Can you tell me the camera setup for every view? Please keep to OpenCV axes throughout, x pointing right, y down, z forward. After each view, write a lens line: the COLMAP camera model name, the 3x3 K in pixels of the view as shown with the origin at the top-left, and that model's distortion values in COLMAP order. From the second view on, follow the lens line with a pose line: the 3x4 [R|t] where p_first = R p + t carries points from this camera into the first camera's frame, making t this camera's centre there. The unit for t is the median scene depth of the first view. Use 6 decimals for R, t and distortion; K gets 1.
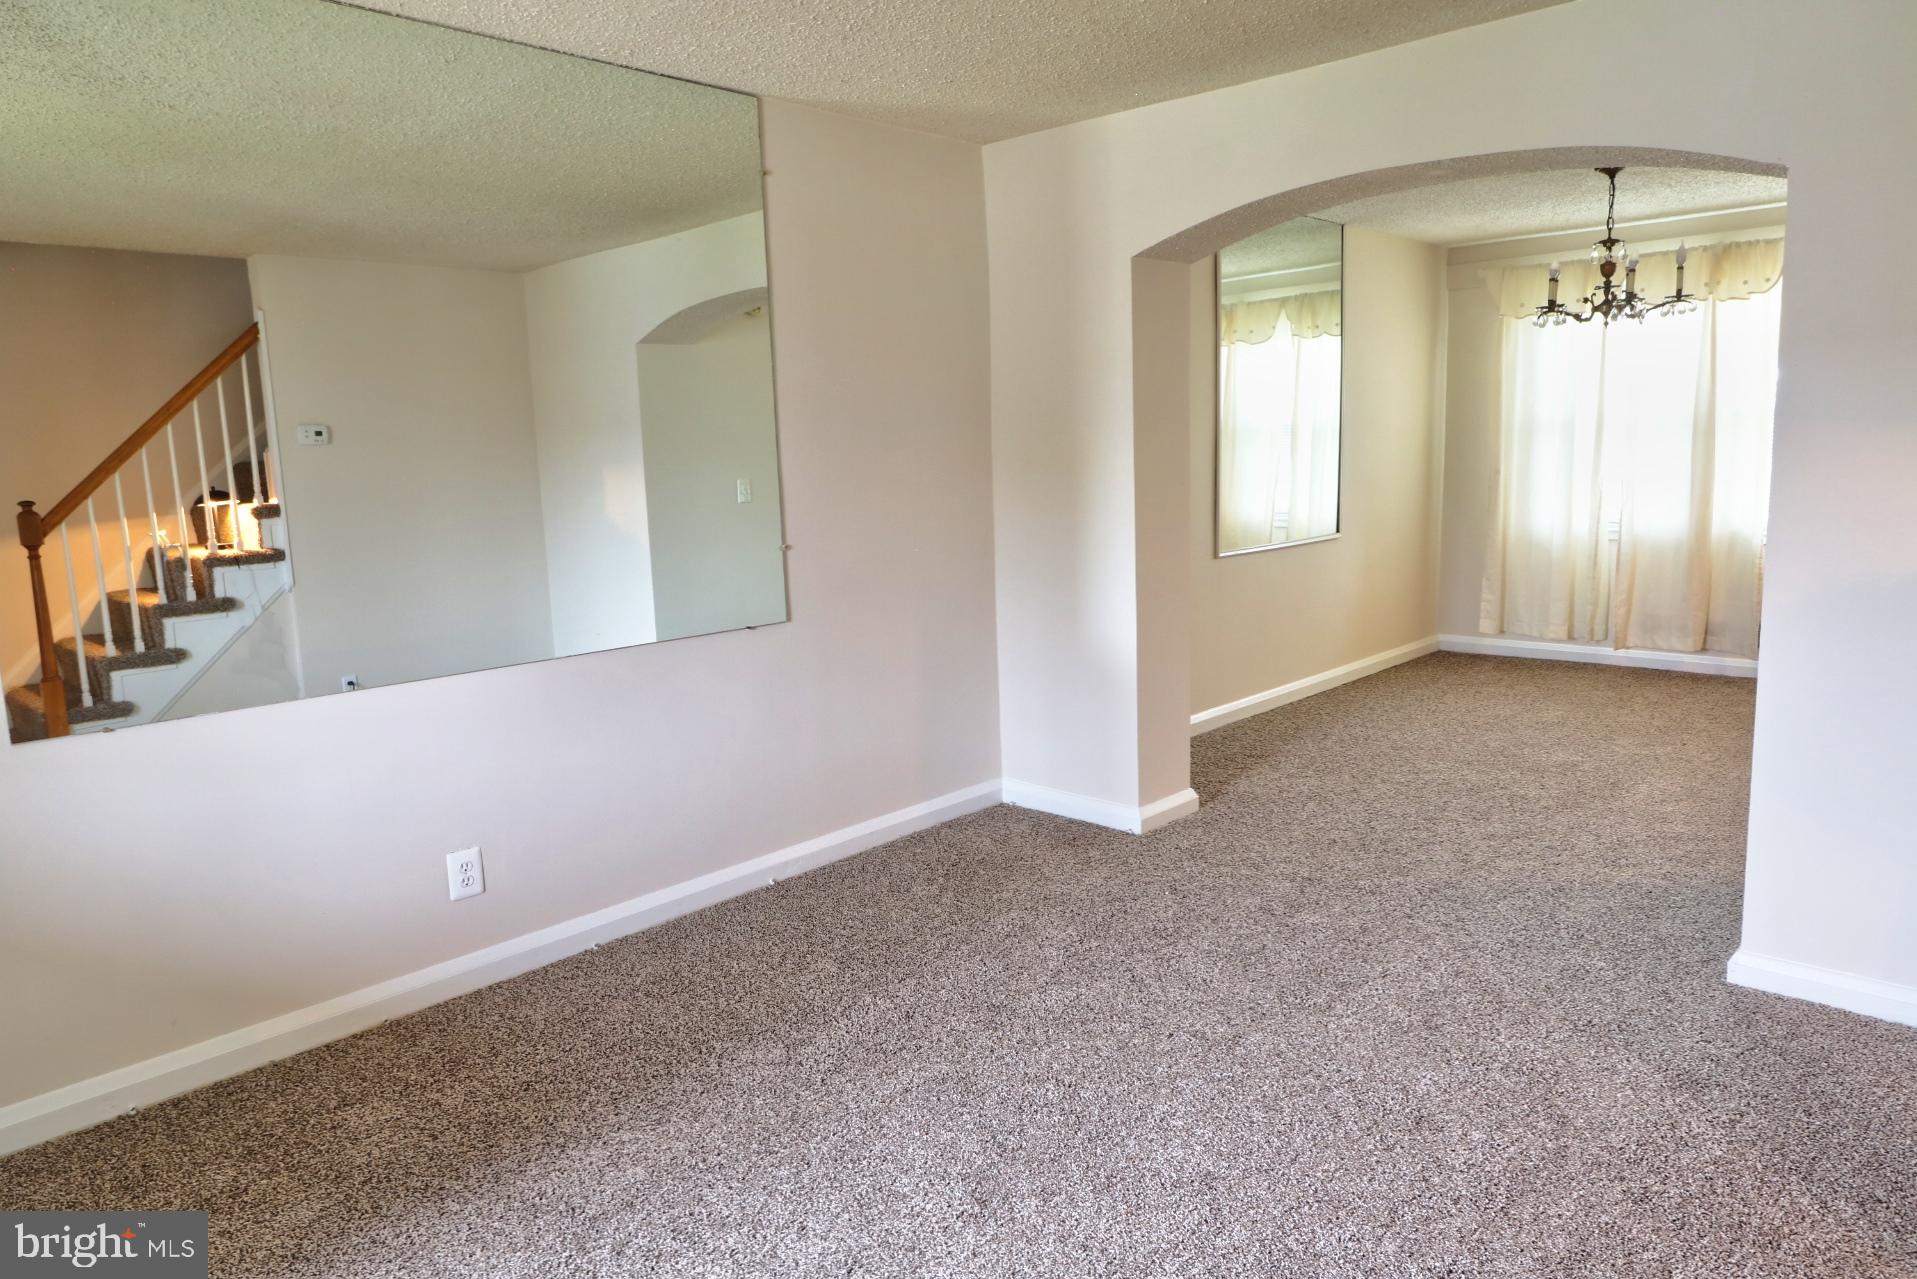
lens RADIAL K [[1187.0, 0, 958.0], [0, 1187.0, 626.2], [0, 0, 1]] dist [-0.007071, -0.007784]
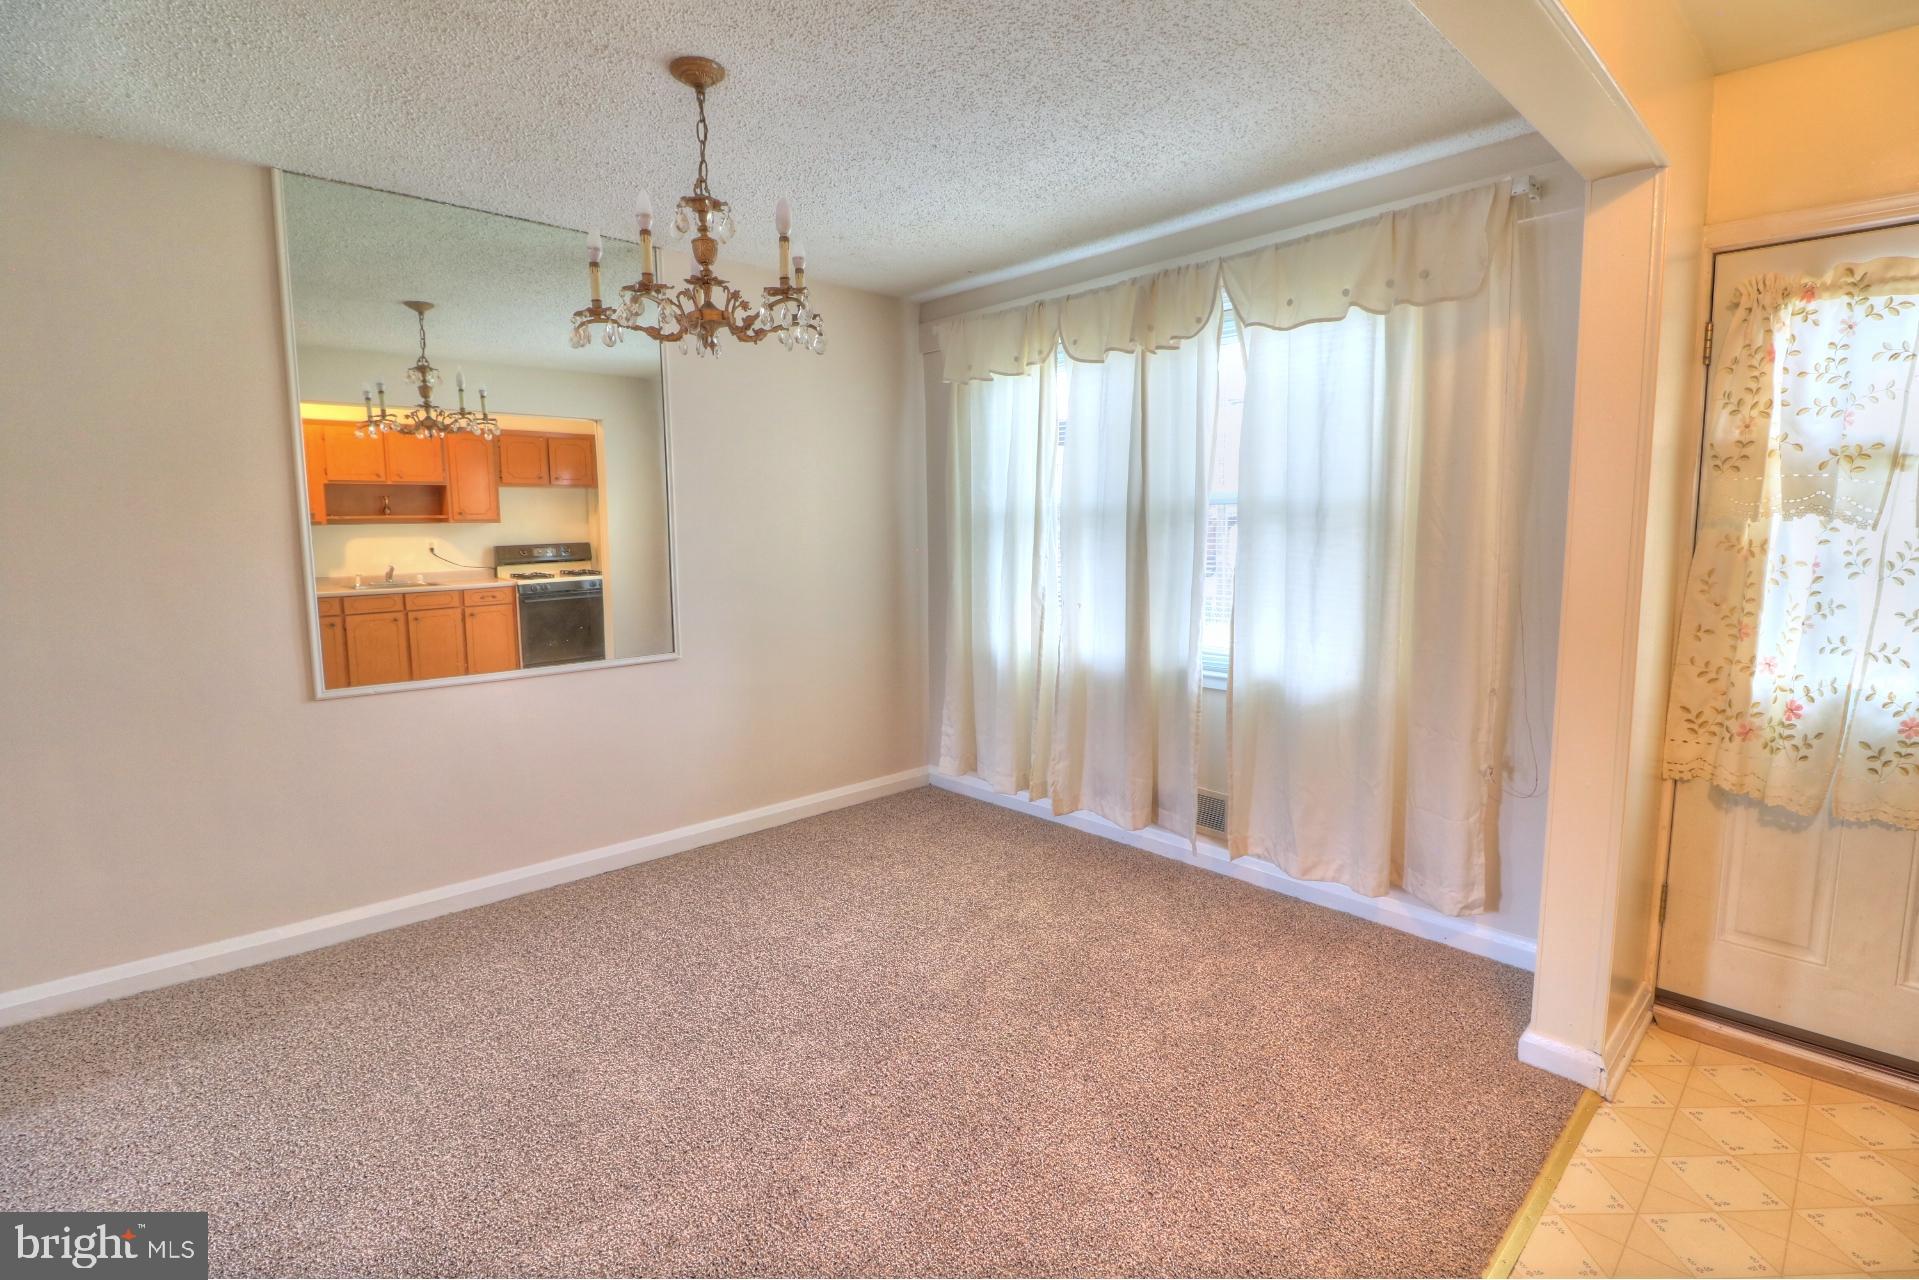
lens RADIAL K [[882.6, 0, 964.6], [0, 882.6, 622.1], [0, 0, 1]] dist [-0.008351, -0.008274]
pose [[0.998759, 0.029731, -0.039947, 0.694240], [-0.031392, 0.998641, -0.041611, -0.105348], [0.038656, 0.042814, 0.998335, 0.577243]]
